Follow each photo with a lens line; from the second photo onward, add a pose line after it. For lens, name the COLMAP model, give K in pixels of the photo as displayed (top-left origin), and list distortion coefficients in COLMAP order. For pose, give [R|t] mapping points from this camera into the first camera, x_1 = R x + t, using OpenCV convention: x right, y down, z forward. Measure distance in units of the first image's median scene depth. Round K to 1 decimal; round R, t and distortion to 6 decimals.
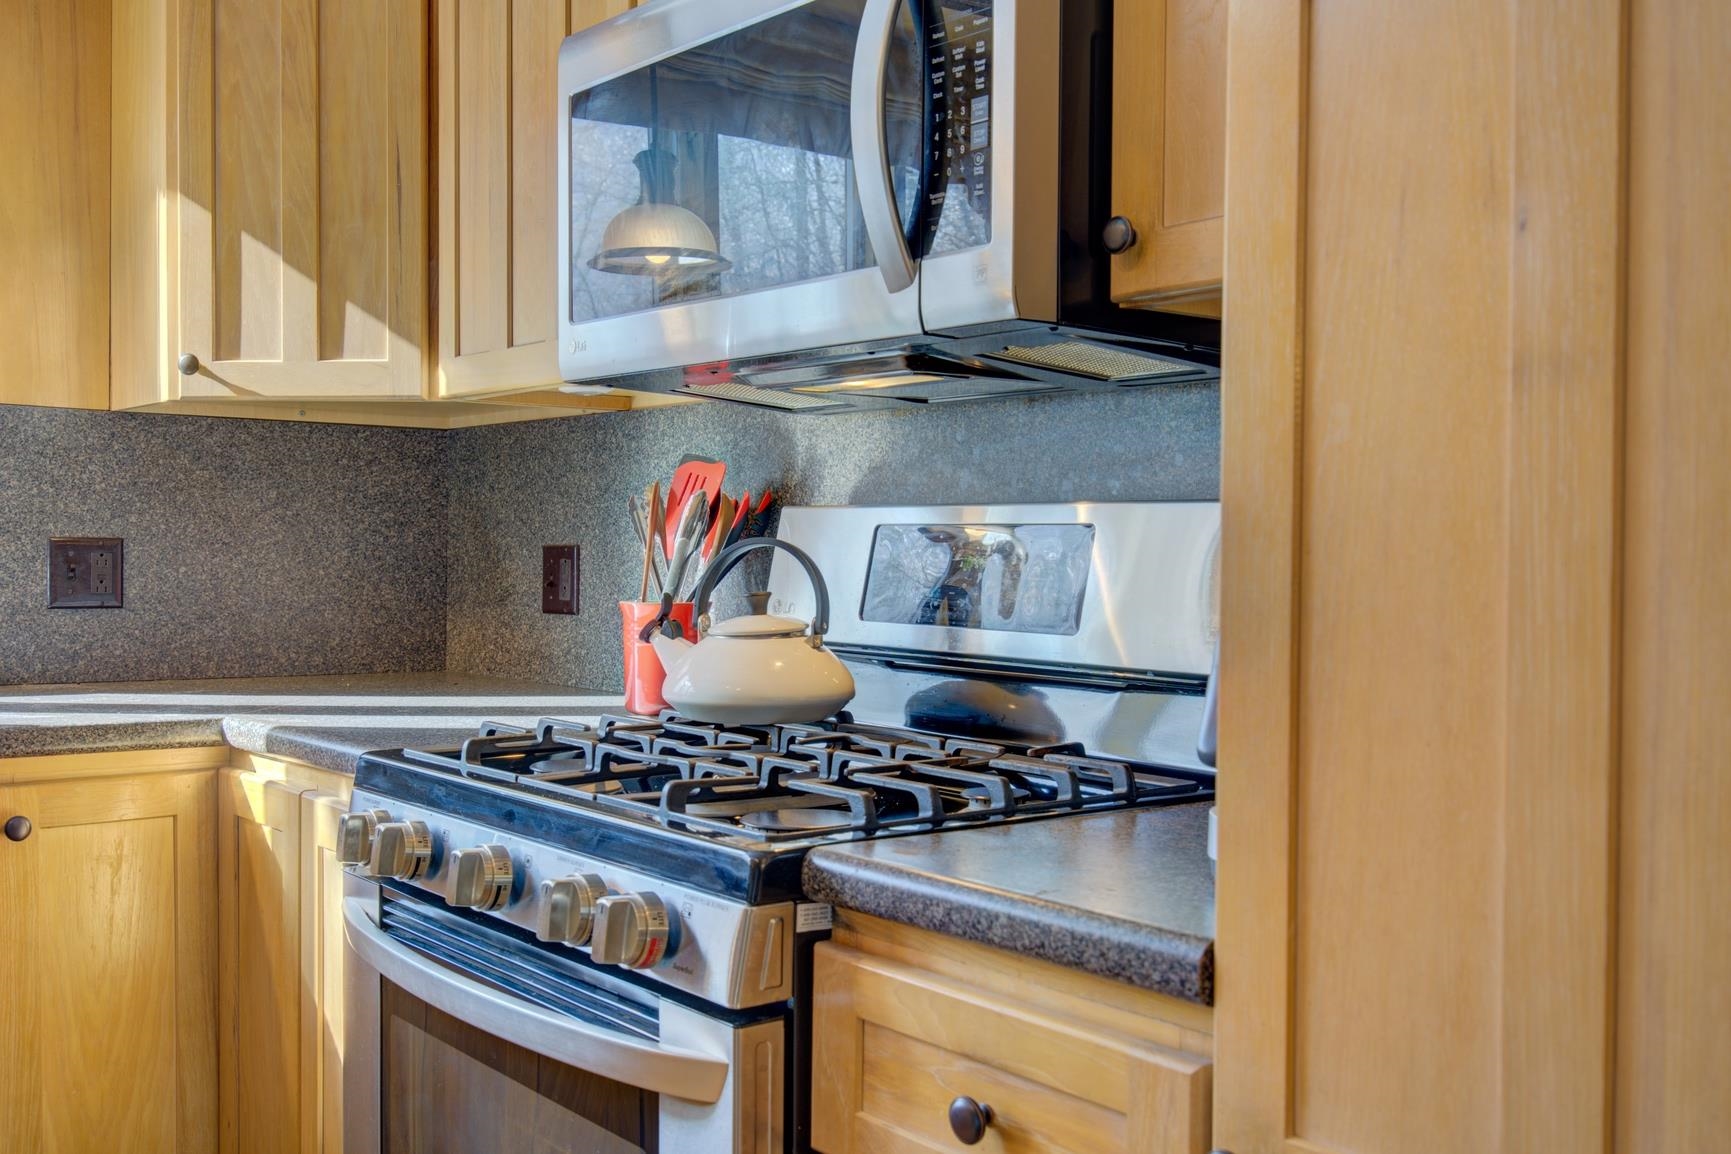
lens RADIAL K [[1760.5, 0, 864.9], [0, 1760.5, 579.6], [0, 0, 1]] dist [0.018802, 0.000000]
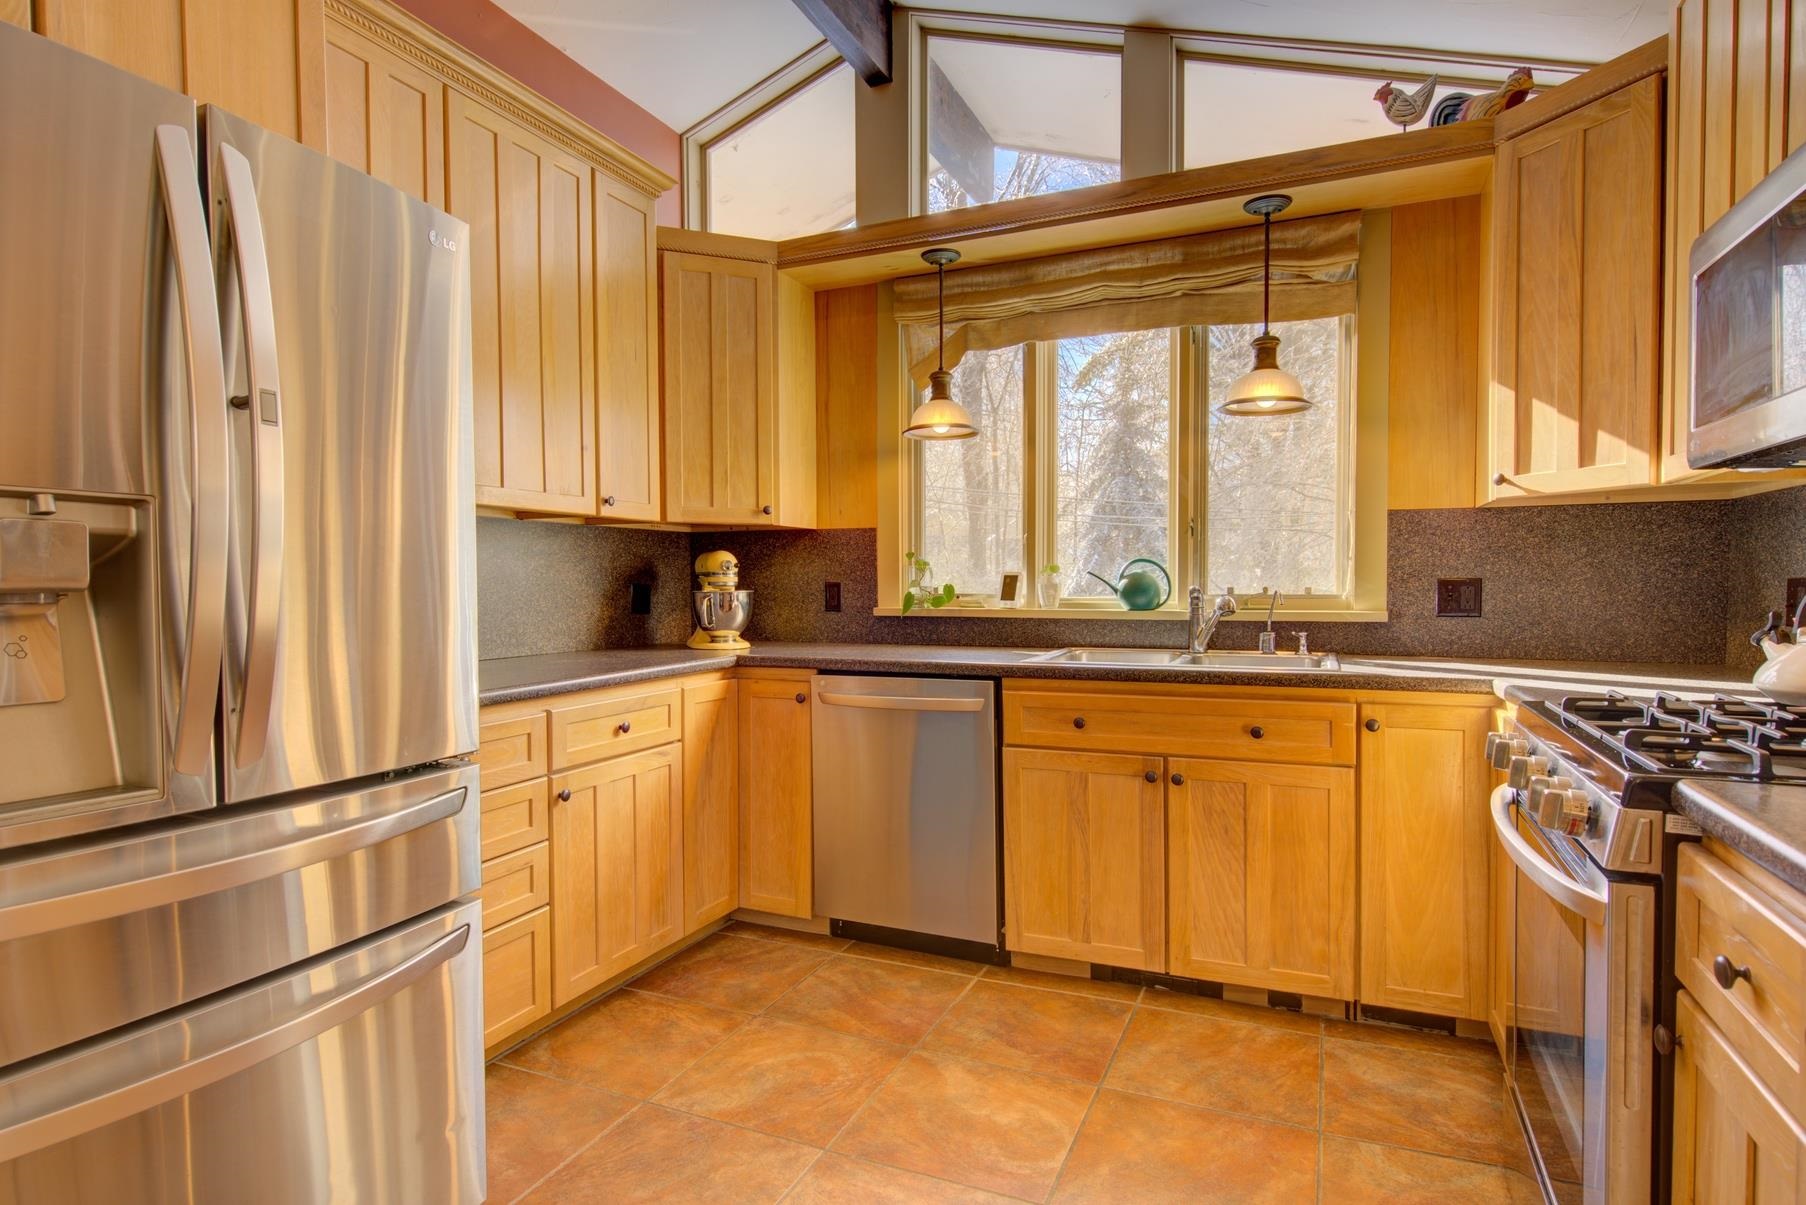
lens RADIAL K [[979.3, 0, 896.9], [0, 979.3, 604.2], [0, 0, 1]] dist [0.005548, 0.000555]
pose [[0.471074, 0.005635, -0.882076, 0.198399], [-0.004496, 0.999982, 0.003987, 0.001784], [0.882082, 0.002088, 0.471091, 0.007982]]
